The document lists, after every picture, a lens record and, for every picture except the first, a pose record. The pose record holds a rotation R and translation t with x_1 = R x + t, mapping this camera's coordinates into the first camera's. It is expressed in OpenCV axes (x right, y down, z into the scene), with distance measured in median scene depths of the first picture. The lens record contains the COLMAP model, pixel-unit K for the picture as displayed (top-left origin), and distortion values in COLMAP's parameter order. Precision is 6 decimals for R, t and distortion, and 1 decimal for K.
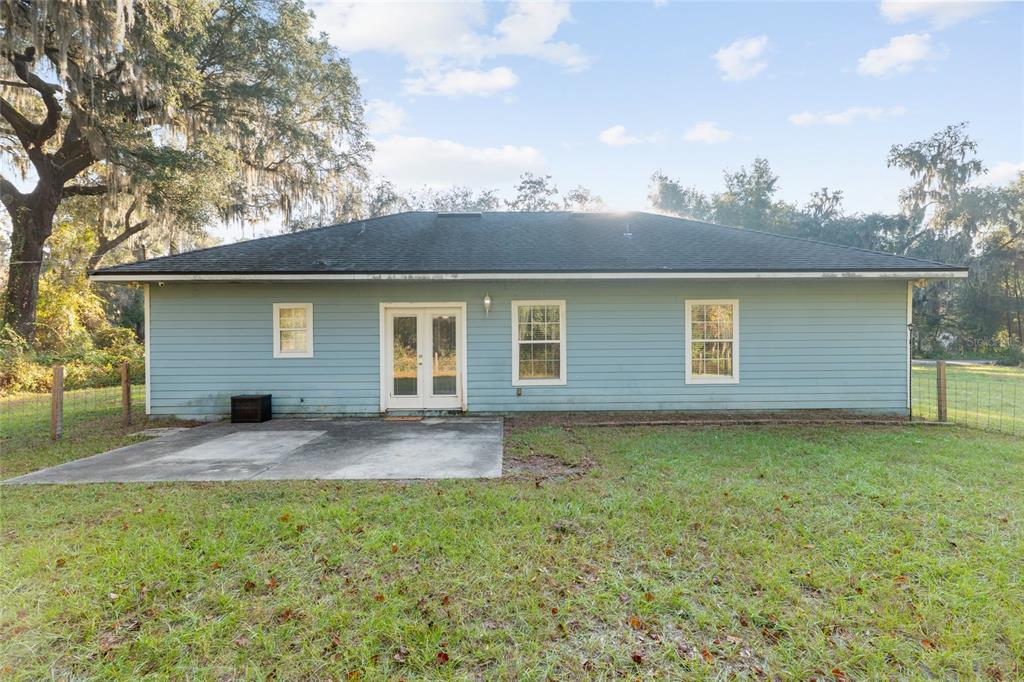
lens RADIAL K [[478.6, 0, 513.8], [0, 478.6, 343.1], [0, 0, 1]] dist [-0.004158, 0.000314]
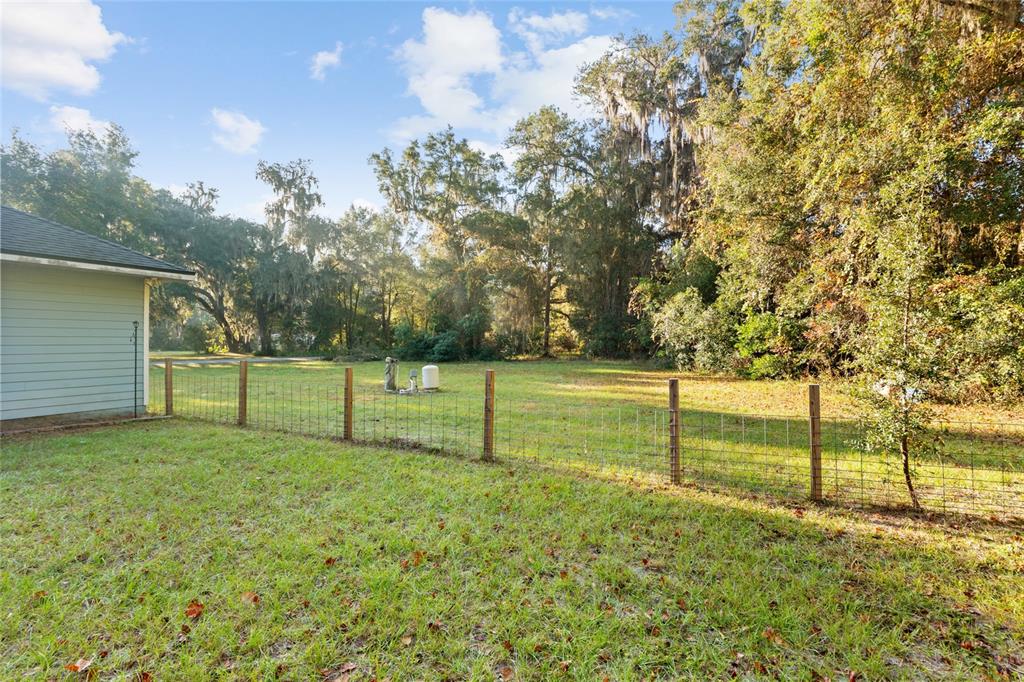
lens RADIAL K [[490.3, 0, 534.6], [0, 490.3, 339.4], [0, 0, 1]] dist [0.004444, -0.000163]
pose [[0.457711, 0.011382, 0.889028, 0.285751], [-0.005126, 0.999935, -0.010163, 0.003791], [-0.889086, 0.000095, 0.457739, -0.202095]]
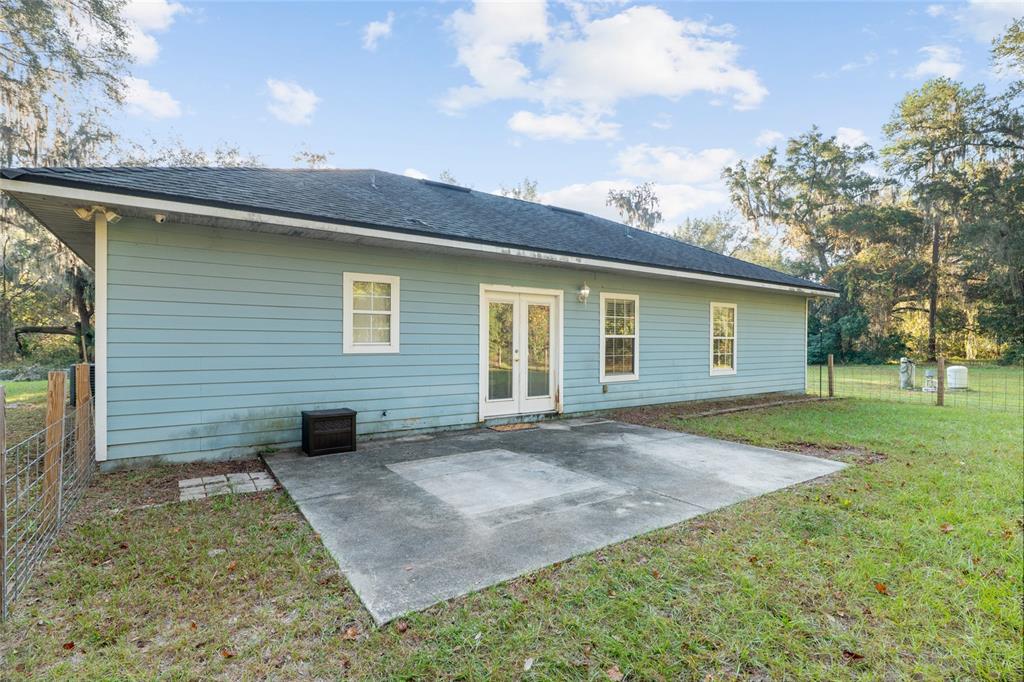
lens RADIAL K [[490.3, 0, 512.1], [0, 490.3, 340.6], [0, 0, 1]] dist [0.004444, -0.000163]
pose [[0.832268, 0.012985, 0.554222, -0.675845], [-0.008295, 0.999905, -0.010972, 0.018273], [-0.554312, 0.004534, 0.832297, 0.291937]]
